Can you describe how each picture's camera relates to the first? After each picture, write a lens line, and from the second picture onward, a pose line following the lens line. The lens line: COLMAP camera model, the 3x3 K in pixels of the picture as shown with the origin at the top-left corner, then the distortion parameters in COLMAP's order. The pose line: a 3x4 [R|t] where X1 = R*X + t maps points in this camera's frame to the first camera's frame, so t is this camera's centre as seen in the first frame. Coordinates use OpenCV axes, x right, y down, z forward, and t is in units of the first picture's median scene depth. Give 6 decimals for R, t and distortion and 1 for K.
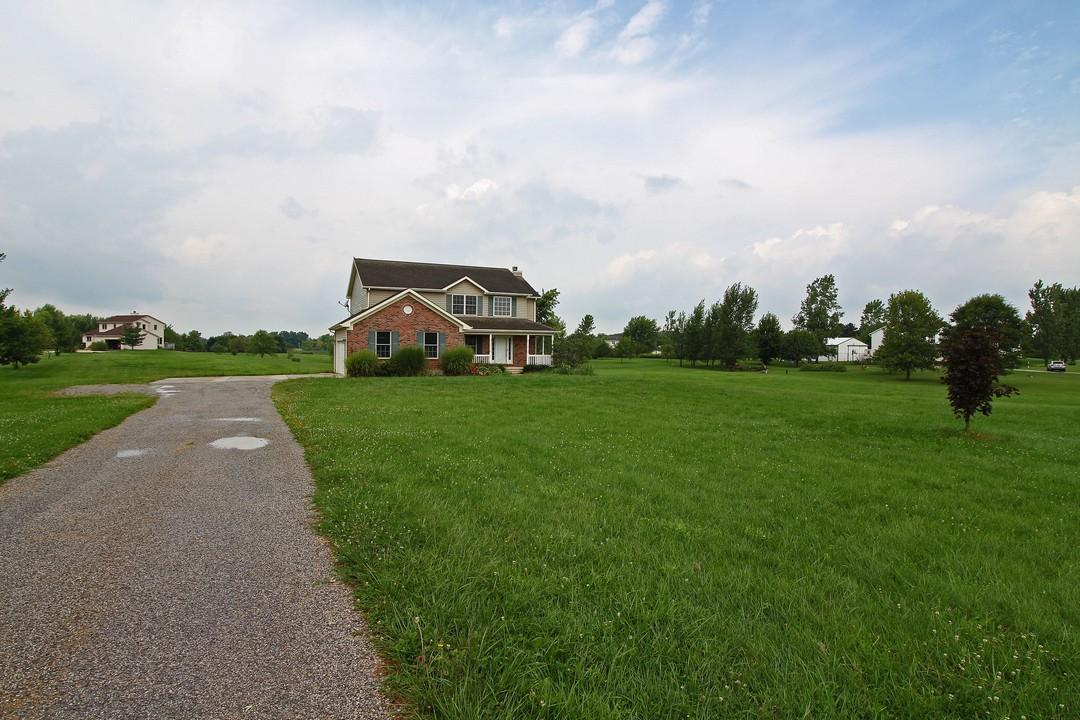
lens RADIAL K [[596.8, 0, 541.6], [0, 596.8, 357.2], [0, 0, 1]] dist [0.005691, -0.001091]
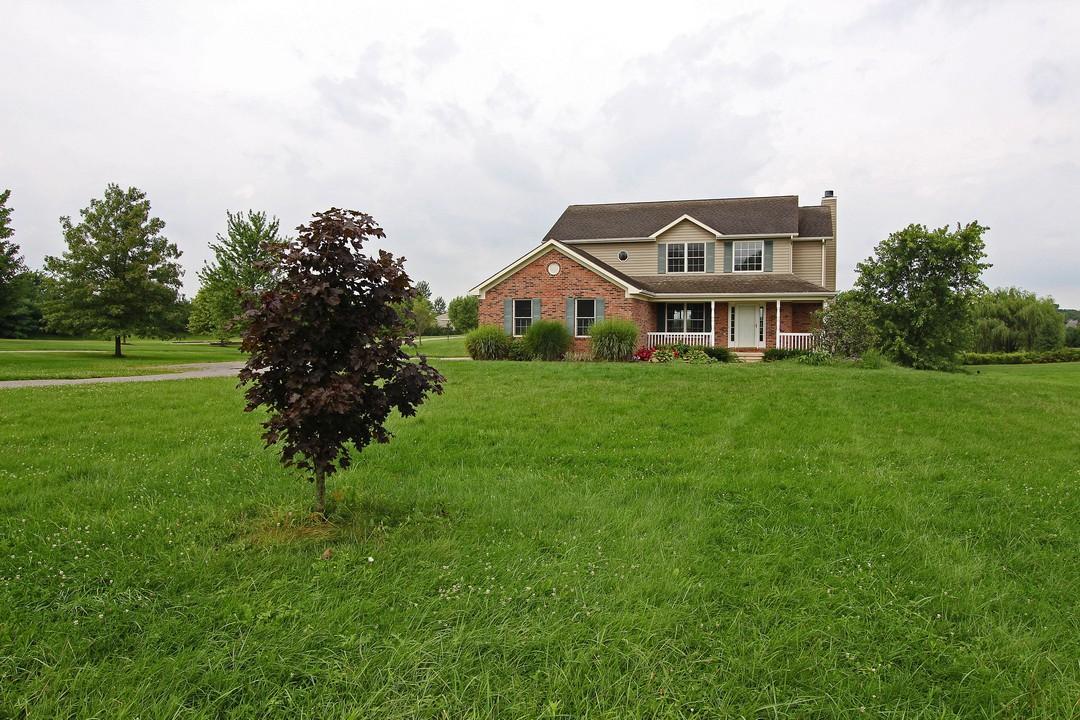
lens RADIAL K [[799.4, 0, 535.6], [0, 799.4, 358.9], [0, 0, 1]] dist [-0.004699, -0.003913]
pose [[0.747879, 0.020062, -0.663532, 0.339088], [-0.007870, 0.999741, 0.021357, 0.007133], [0.663789, -0.010751, 0.747843, 0.222203]]
